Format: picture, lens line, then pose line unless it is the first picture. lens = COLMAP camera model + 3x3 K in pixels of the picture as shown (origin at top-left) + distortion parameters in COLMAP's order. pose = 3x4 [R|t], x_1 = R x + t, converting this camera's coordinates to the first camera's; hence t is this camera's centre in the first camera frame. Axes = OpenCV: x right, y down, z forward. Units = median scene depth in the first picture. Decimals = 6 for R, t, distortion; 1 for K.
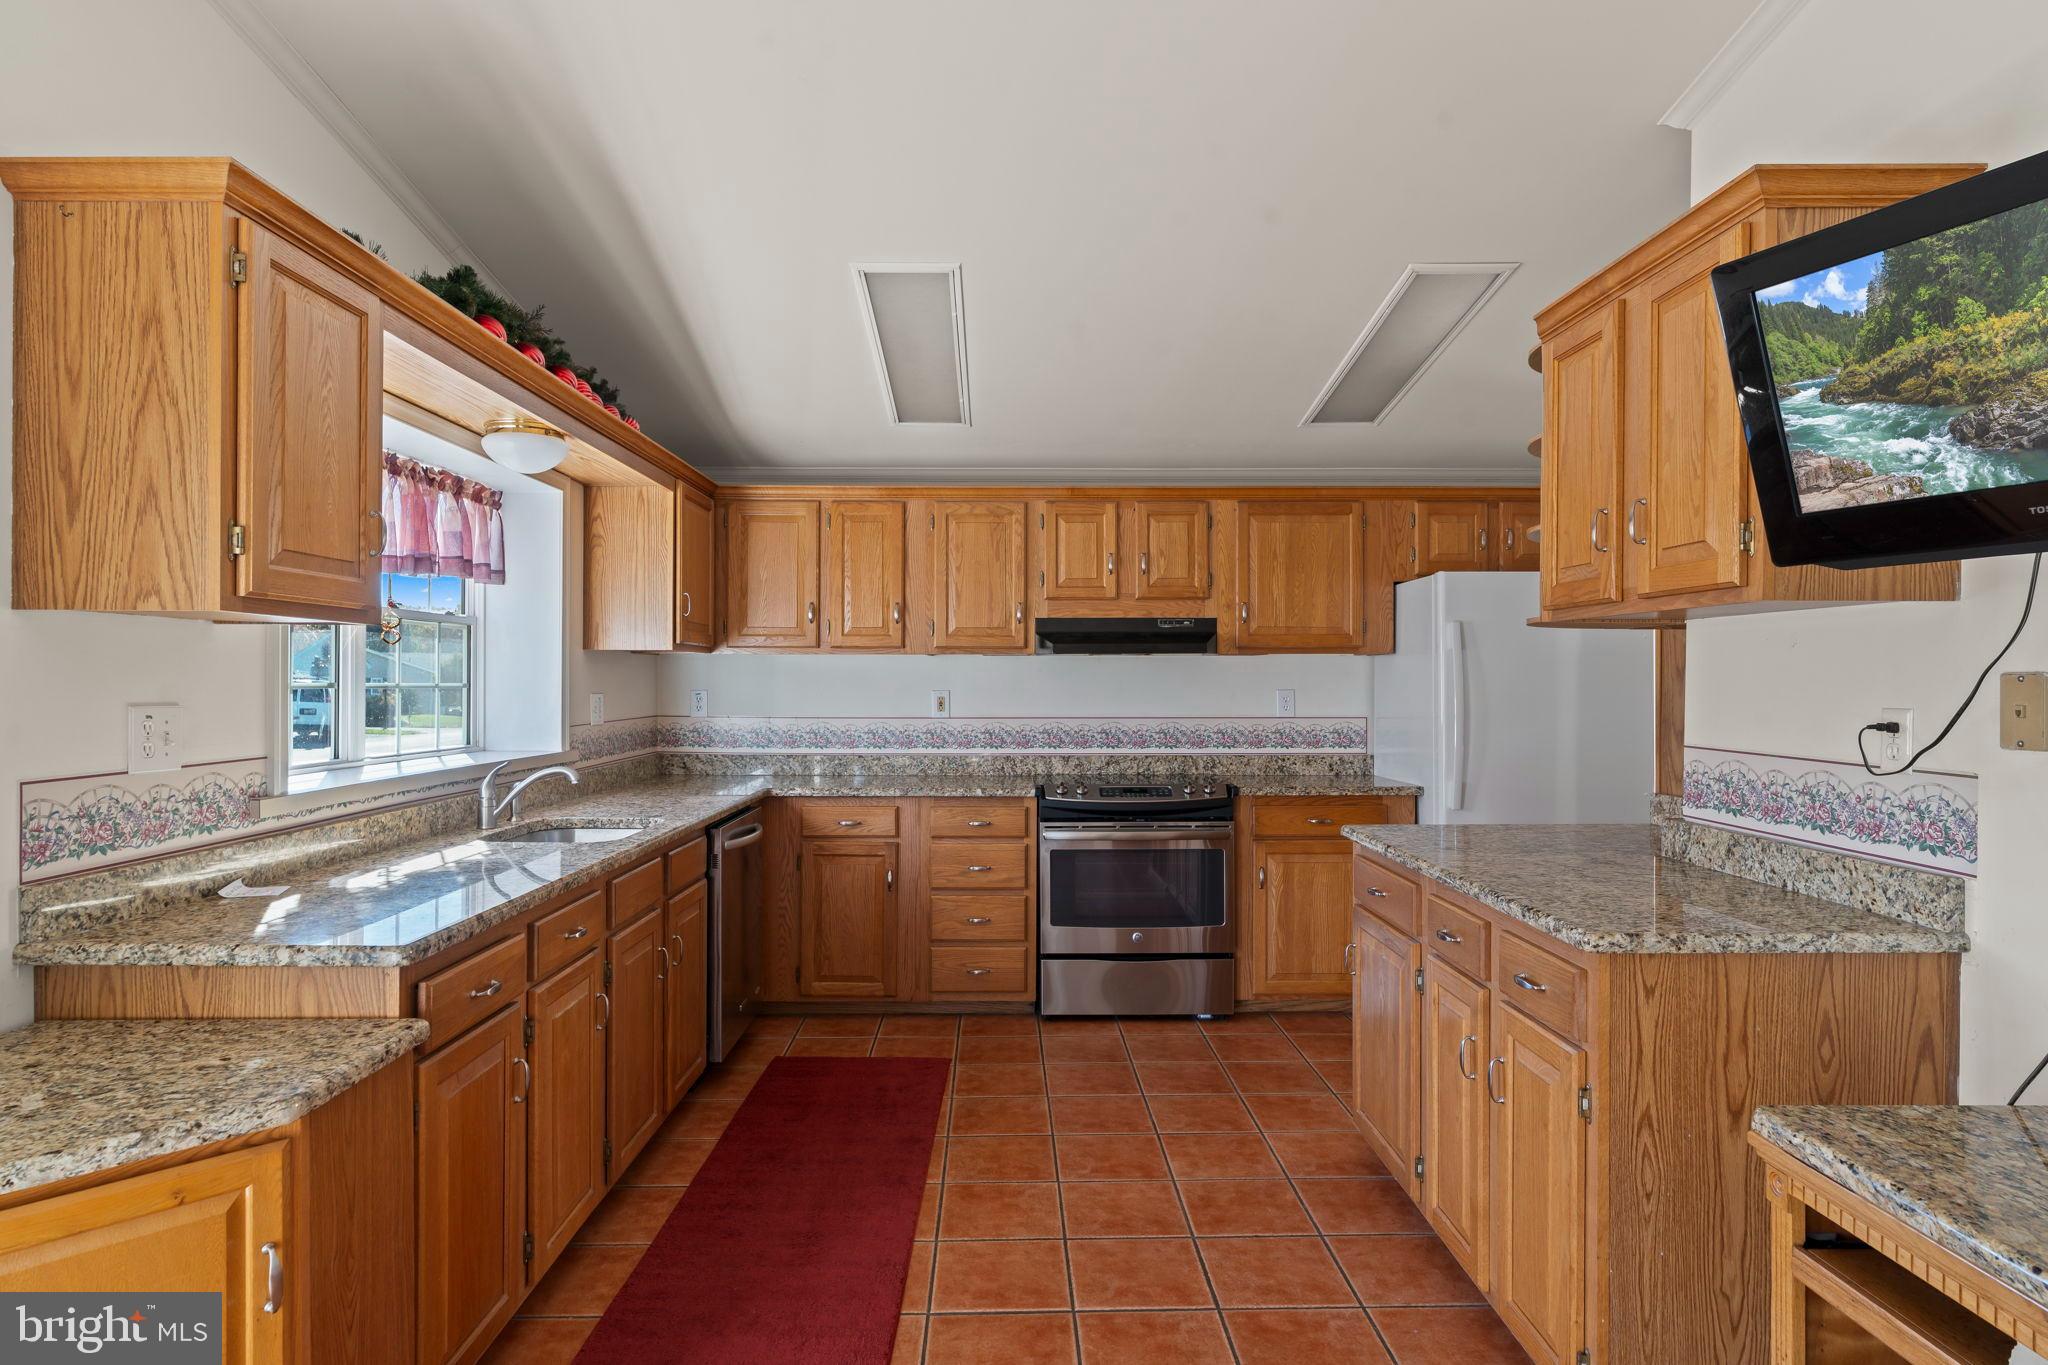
lens RADIAL K [[1125.8, 0, 1009.7], [0, 1125.8, 683.8], [0, 0, 1]] dist [-0.006687, 0.002336]
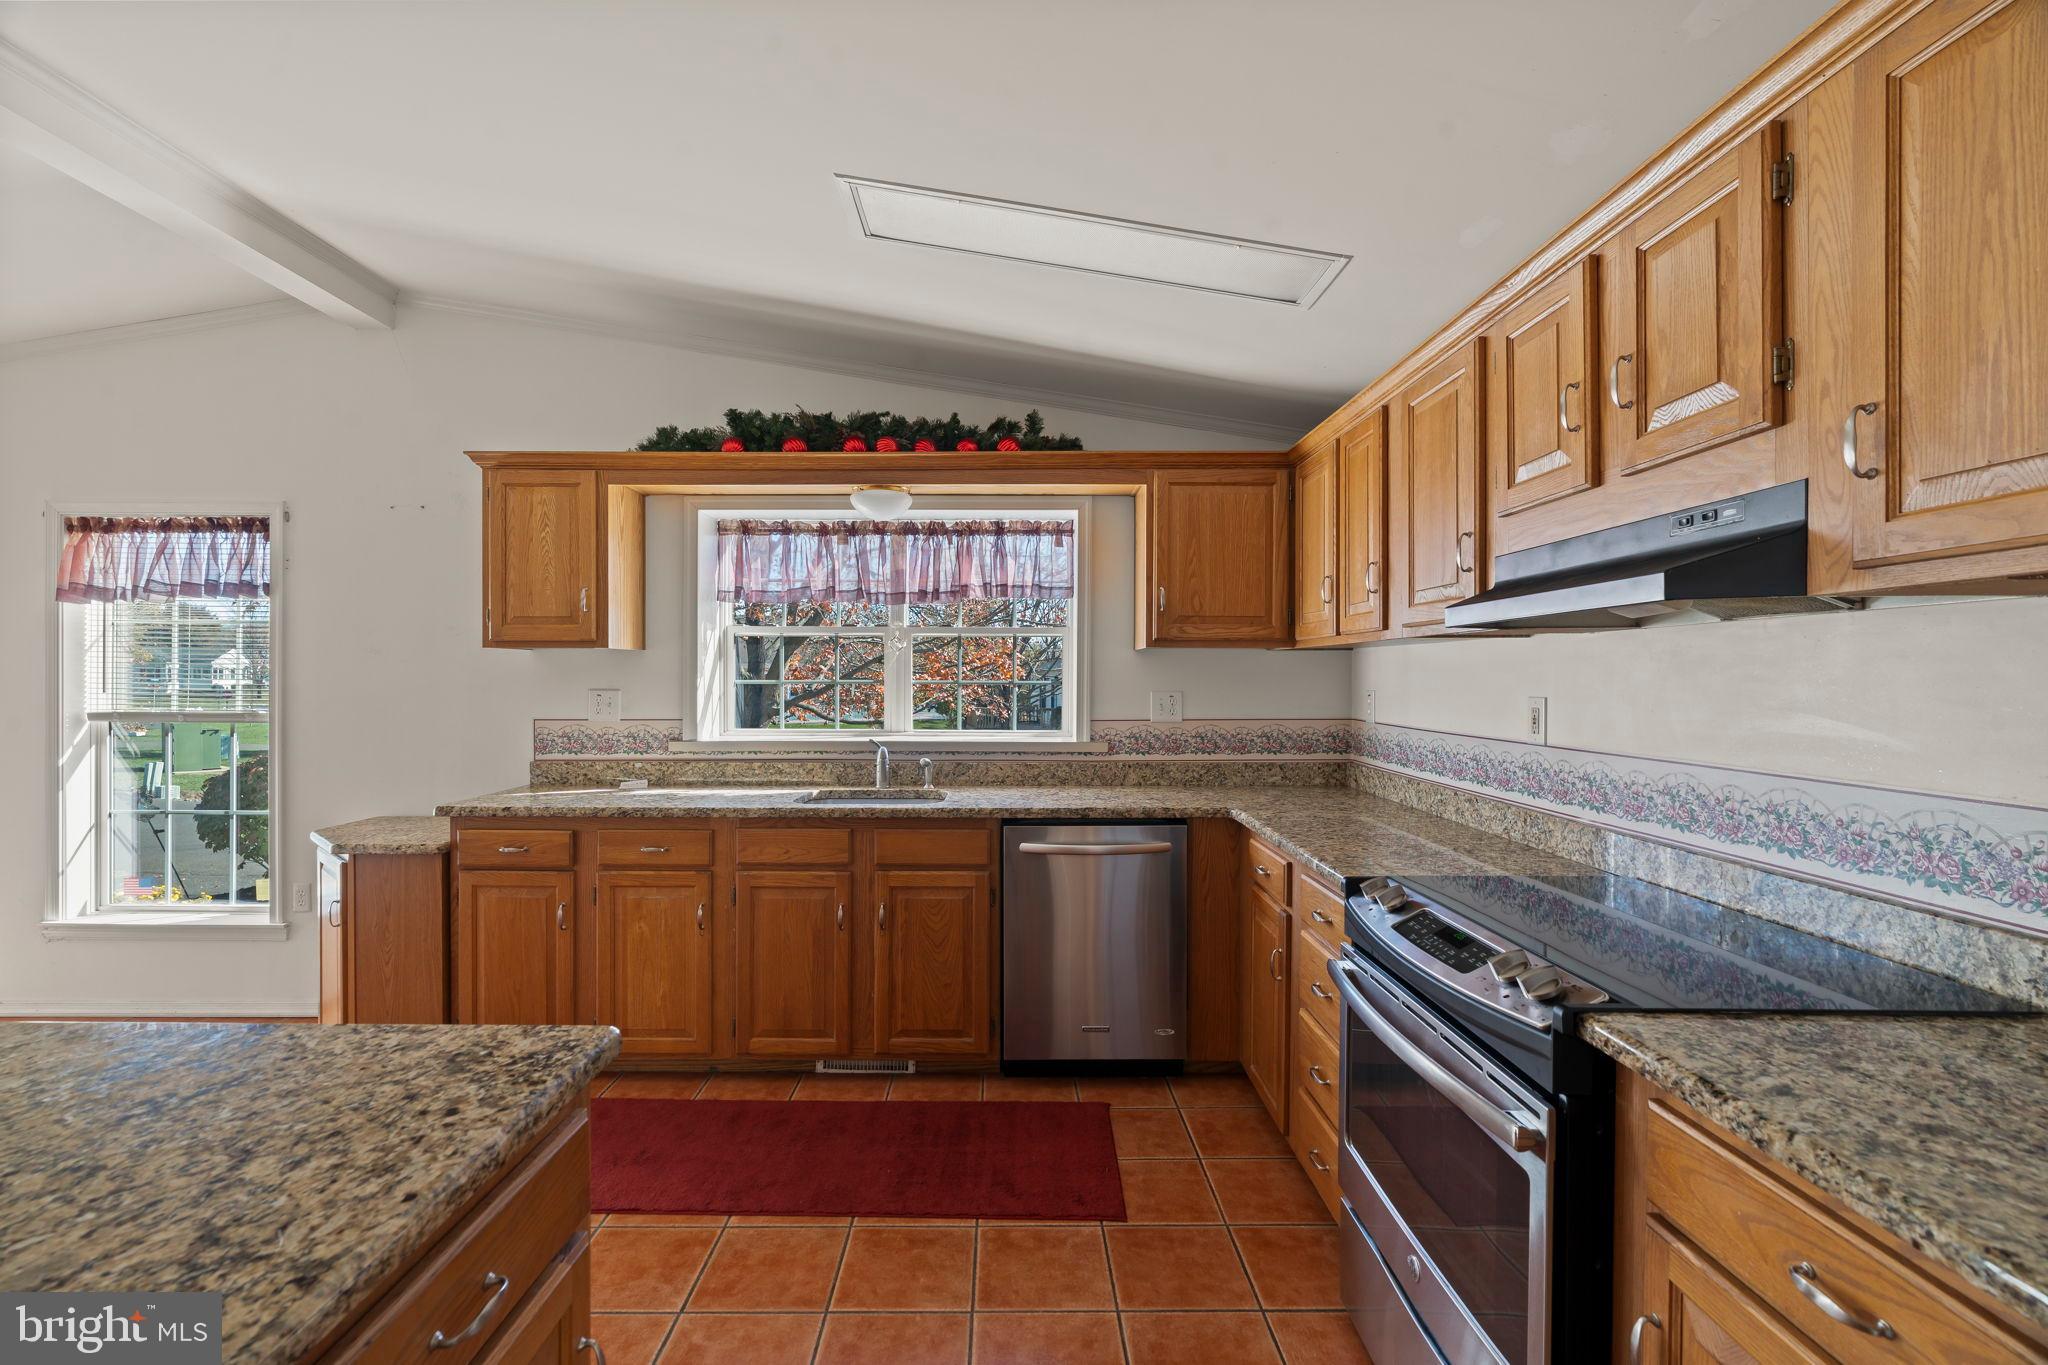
lens RADIAL K [[927.4, 0, 1031.4], [0, 927.4, 679.6], [0, 0, 1]] dist [0.002787, 0.000494]
pose [[-0.001481, 0.001892, -0.999997, 0.503045], [-0.004494, 0.999988, 0.001899, -0.003487], [0.999989, 0.004497, -0.001472, 0.901371]]
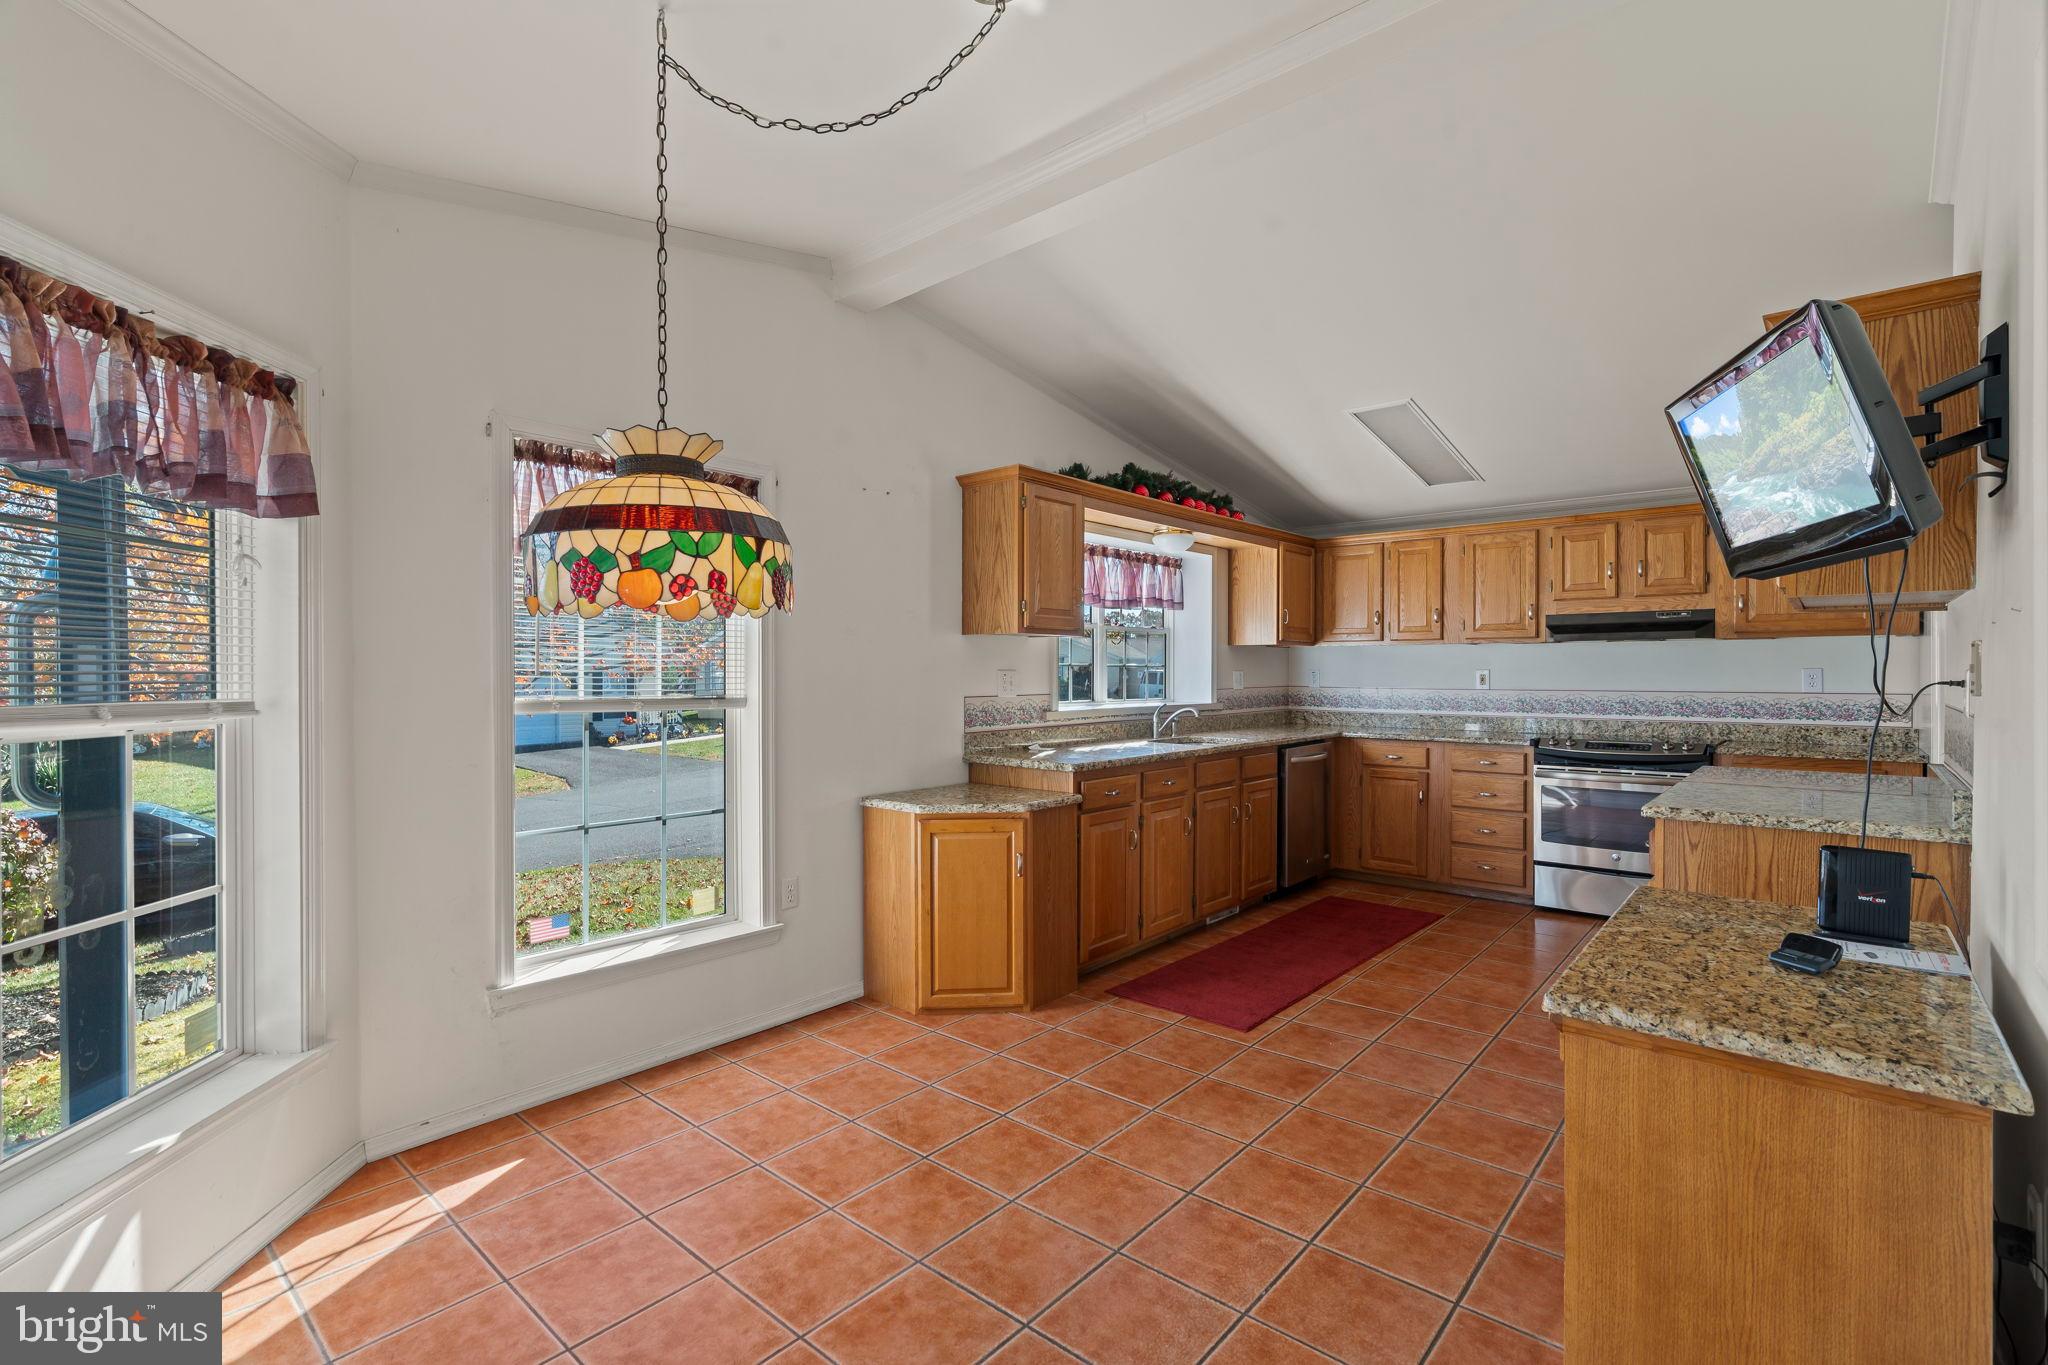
lens RADIAL K [[927.4, 0, 1031.7], [0, 927.4, 678.9], [0, 0, 1]] dist [0.002787, 0.000494]
pose [[0.757234, 0.004128, -0.653130, 0.321168], [-0.000470, 0.999983, 0.005776, 0.013190], [0.653143, -0.004067, 0.757223, -0.272694]]
